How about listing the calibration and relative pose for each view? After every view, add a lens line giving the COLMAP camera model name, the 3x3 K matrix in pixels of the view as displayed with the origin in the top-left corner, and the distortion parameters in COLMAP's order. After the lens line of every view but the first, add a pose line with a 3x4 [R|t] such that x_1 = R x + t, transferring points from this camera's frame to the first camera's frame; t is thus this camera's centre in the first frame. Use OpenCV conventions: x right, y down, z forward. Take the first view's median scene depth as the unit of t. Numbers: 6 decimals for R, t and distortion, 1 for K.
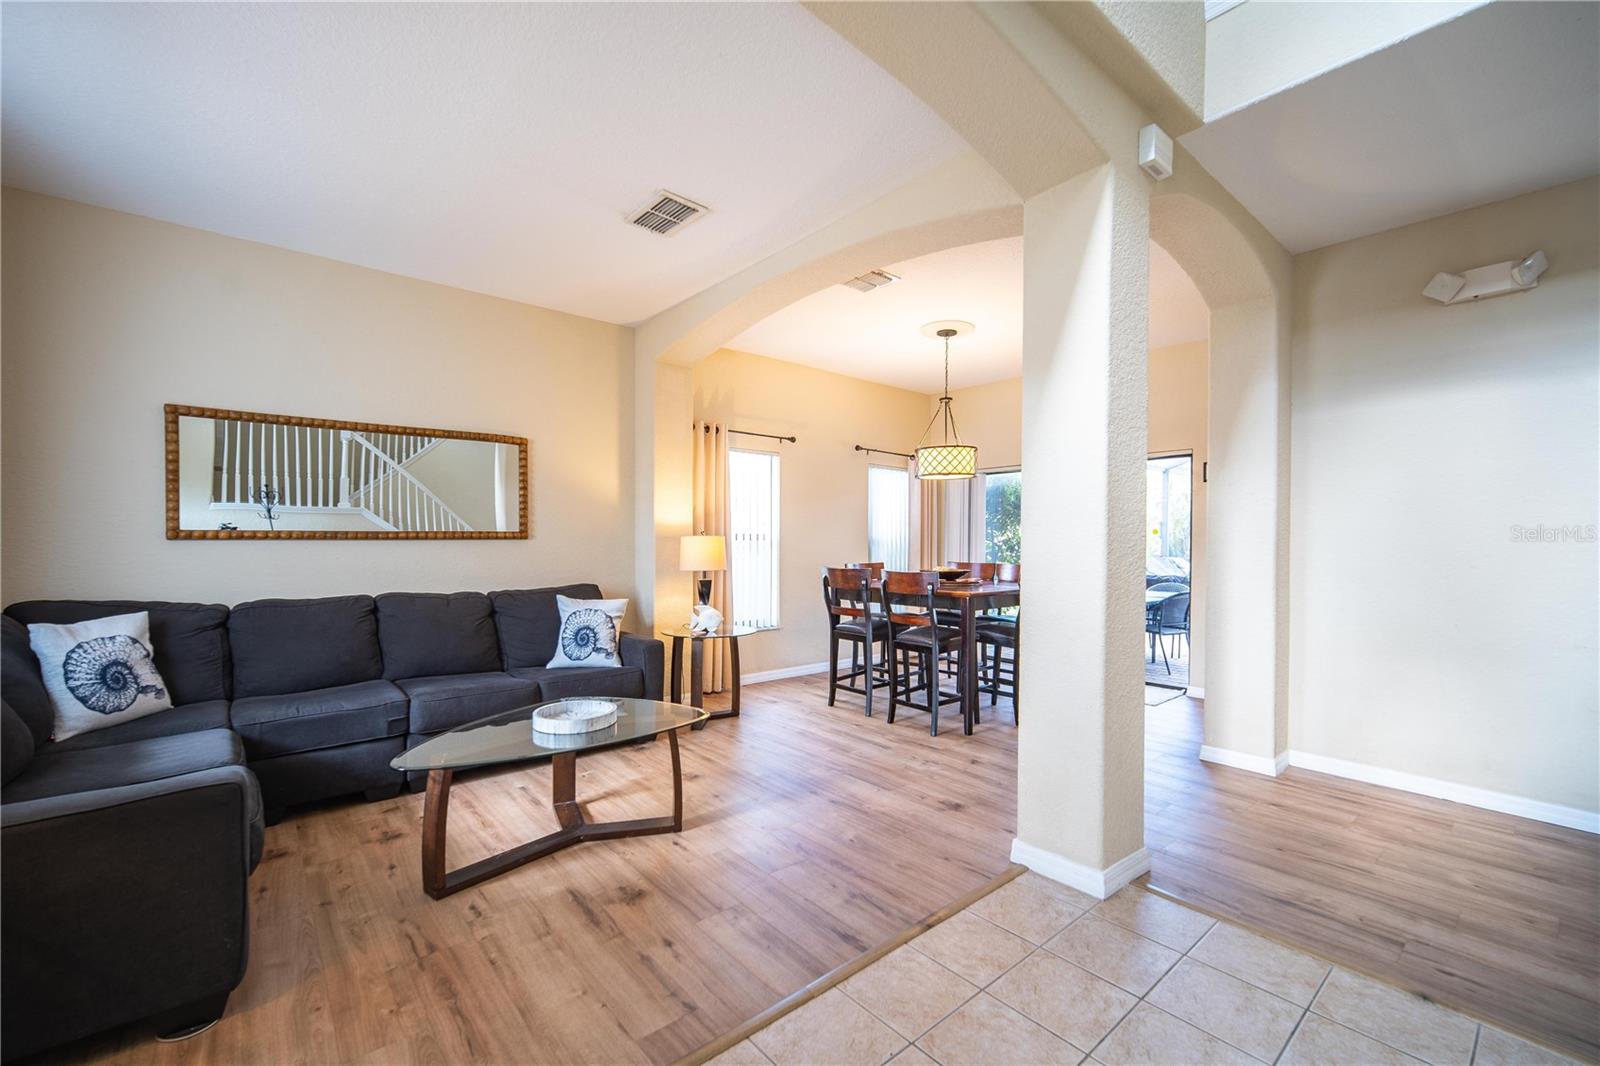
lens RADIAL K [[661.2, 0, 797.0], [0, 661.2, 552.3], [0, 0, 1]] dist [0.000397, -0.000157]
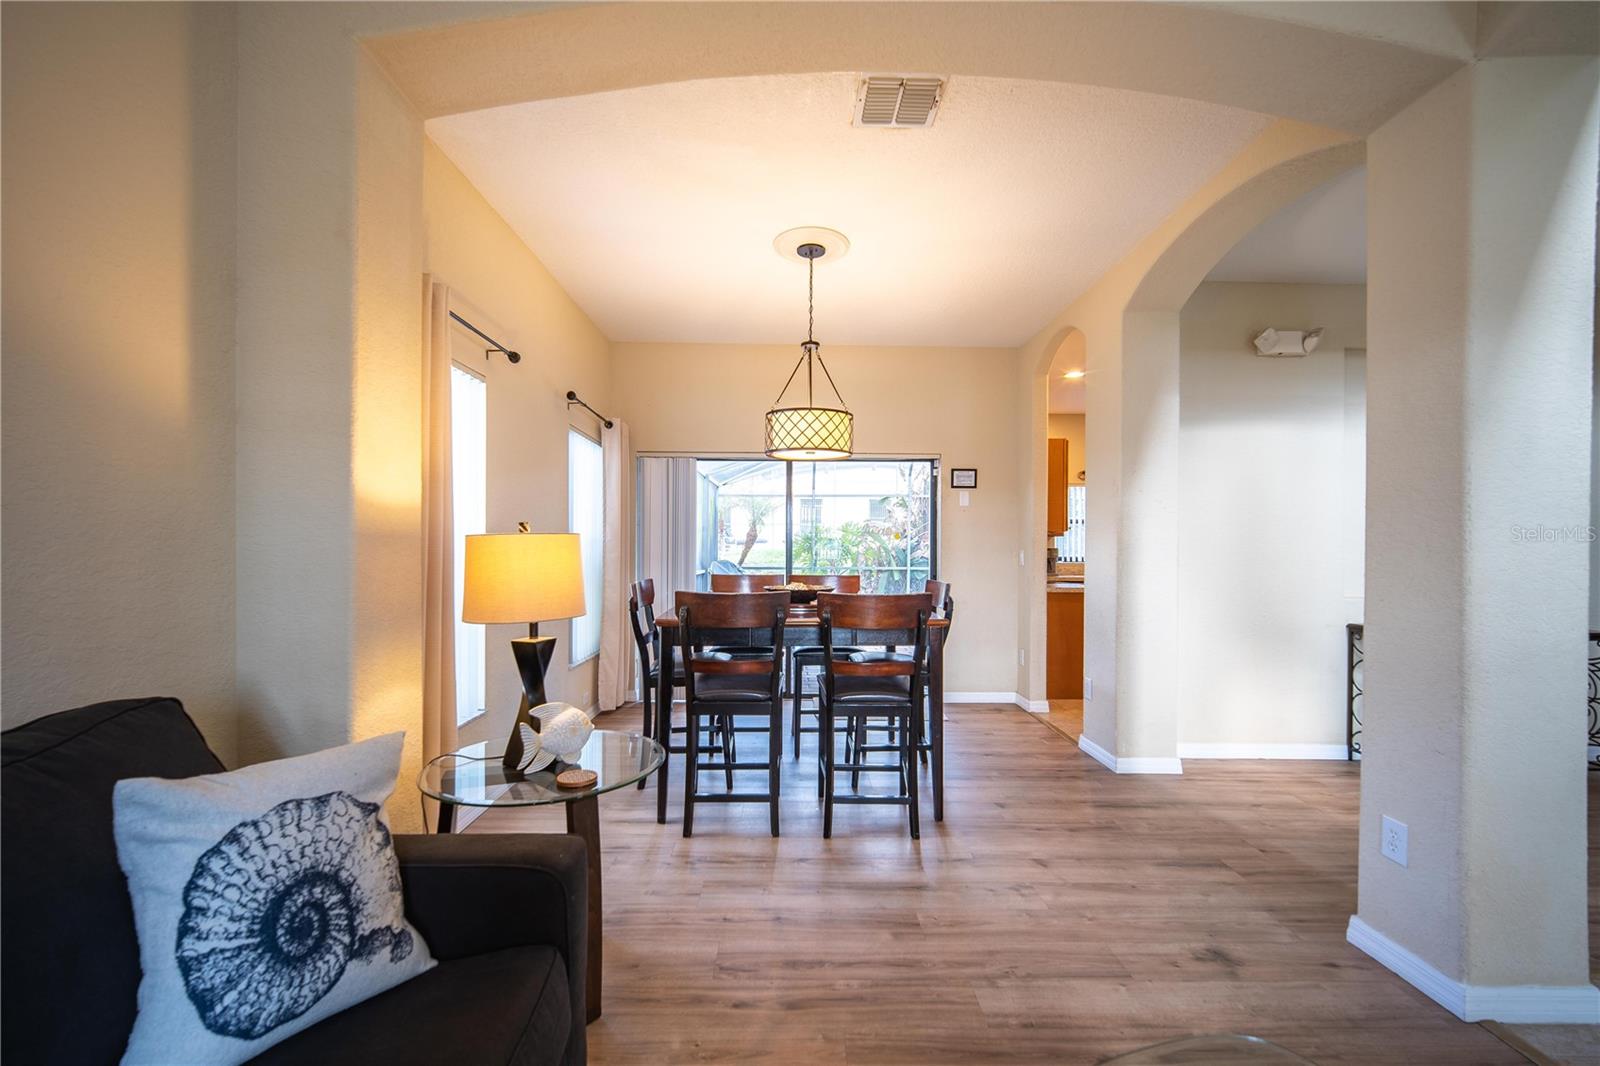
lens RADIAL K [[661.2, 0, 797.0], [0, 661.2, 552.3], [0, 0, 1]] dist [0.000397, -0.000157]
pose [[0.636274, -0.005035, 0.771447, -0.389378], [0.009732, 0.999952, -0.001501, -0.011526], [-0.771402, 0.008463, 0.636292, 0.674974]]
